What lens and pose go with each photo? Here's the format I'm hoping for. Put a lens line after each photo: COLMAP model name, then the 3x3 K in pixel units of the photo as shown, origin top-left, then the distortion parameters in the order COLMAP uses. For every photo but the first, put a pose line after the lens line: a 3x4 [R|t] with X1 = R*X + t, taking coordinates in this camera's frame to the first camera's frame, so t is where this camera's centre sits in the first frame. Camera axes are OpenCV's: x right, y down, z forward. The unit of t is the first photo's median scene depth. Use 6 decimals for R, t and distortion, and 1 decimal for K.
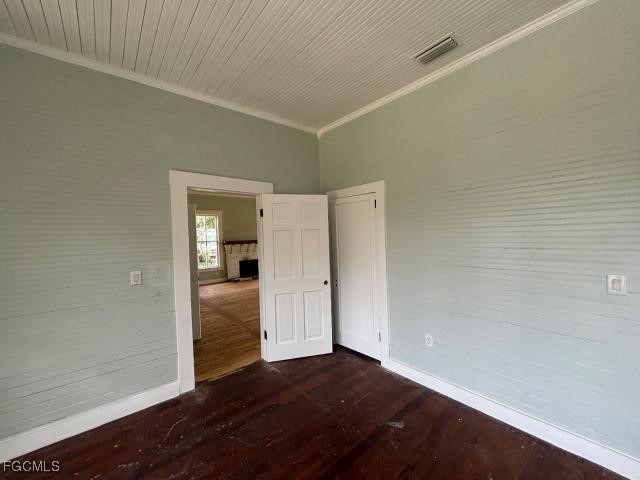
lens RADIAL K [[261.2, 0, 320.3], [0, 261.2, 237.8], [0, 0, 1]] dist [0.007828, 0.000095]
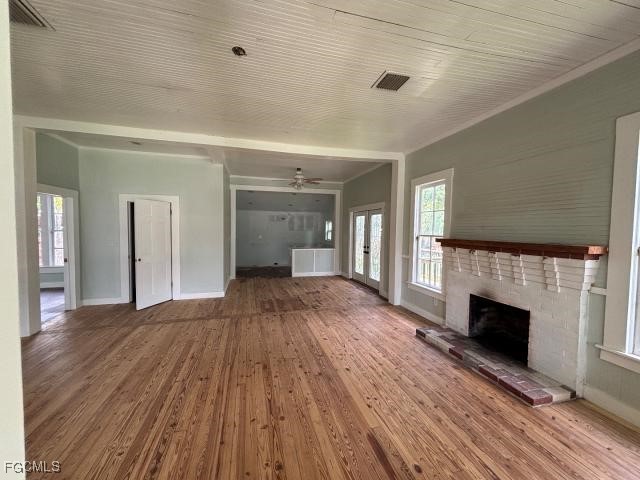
lens RADIAL K [[261.2, 0, 320.3], [0, 261.2, 237.8], [0, 0, 1]] dist [0.007828, 0.000095]
pose [[-0.407346, 0.064943, -0.910962, 0.114983], [-0.009157, 0.997128, 0.075181, -0.017400], [0.913228, 0.038967, -0.405581, 0.958244]]
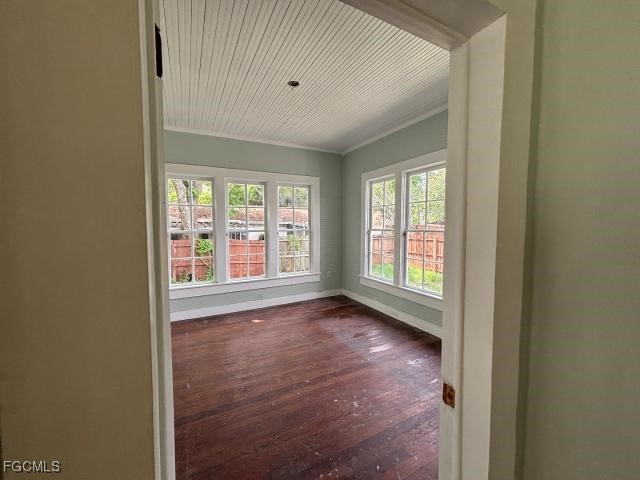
lens RADIAL K [[261.2, 0, 320.3], [0, 261.2, 237.8], [0, 0, 1]] dist [0.007828, 0.000095]
pose [[-0.222992, 0.089113, -0.970739, 0.016925], [-0.003768, 0.995727, 0.092272, -0.013035], [0.974813, 0.024233, -0.221703, 0.881448]]
